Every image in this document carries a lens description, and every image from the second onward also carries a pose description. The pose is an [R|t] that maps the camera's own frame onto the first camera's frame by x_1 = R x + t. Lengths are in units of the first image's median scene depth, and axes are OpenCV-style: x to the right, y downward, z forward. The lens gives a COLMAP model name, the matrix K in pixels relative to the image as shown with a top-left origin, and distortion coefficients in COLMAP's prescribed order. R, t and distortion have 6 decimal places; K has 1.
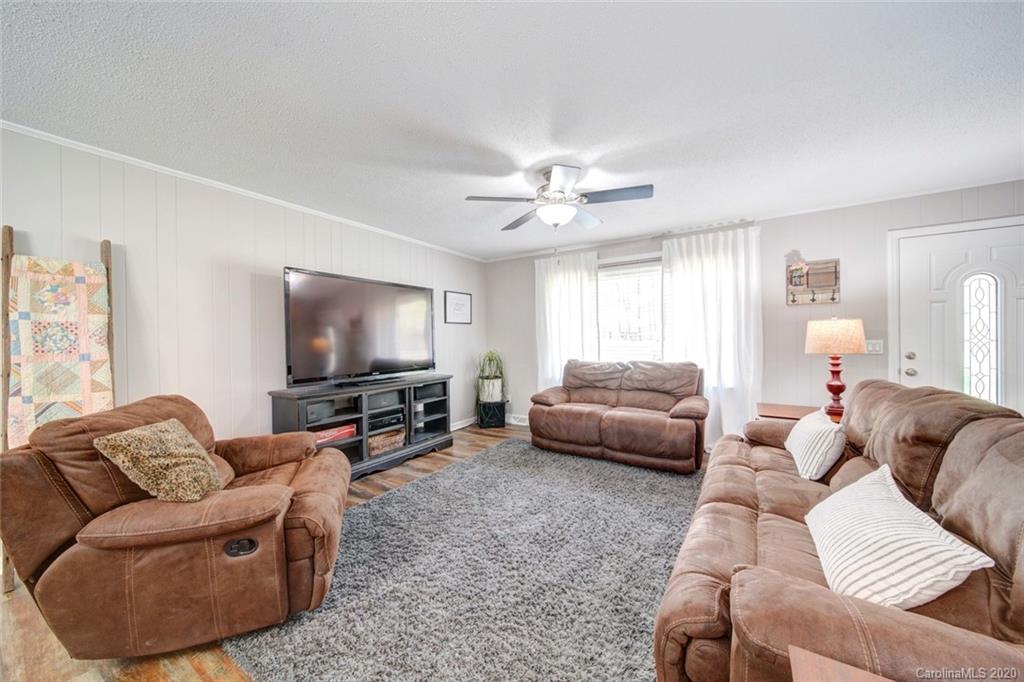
lens RADIAL K [[360.1, 0, 513.9], [0, 360.1, 341.0], [0, 0, 1]] dist [0.001404, -0.001637]
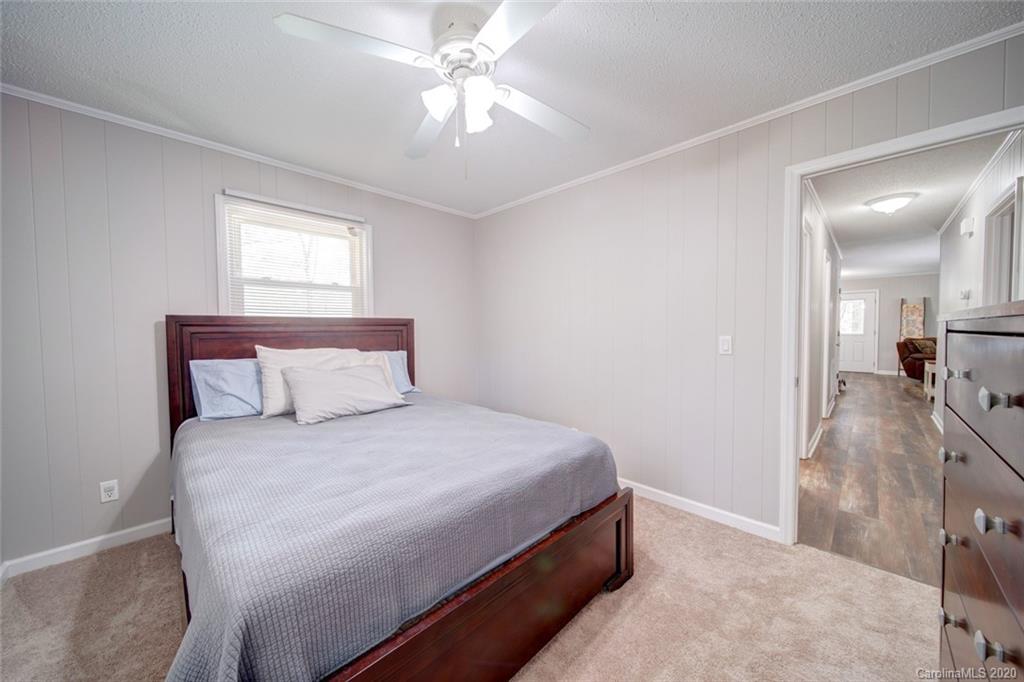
lens RADIAL K [[360.1, 0, 512.7], [0, 360.1, 338.4], [0, 0, 1]] dist [0.001404, -0.001637]
pose [[-0.214953, 0.035200, -0.975990, 2.360107], [0.000372, 0.999353, 0.035961, 0.010310], [0.976624, 0.007367, -0.214827, -1.626419]]
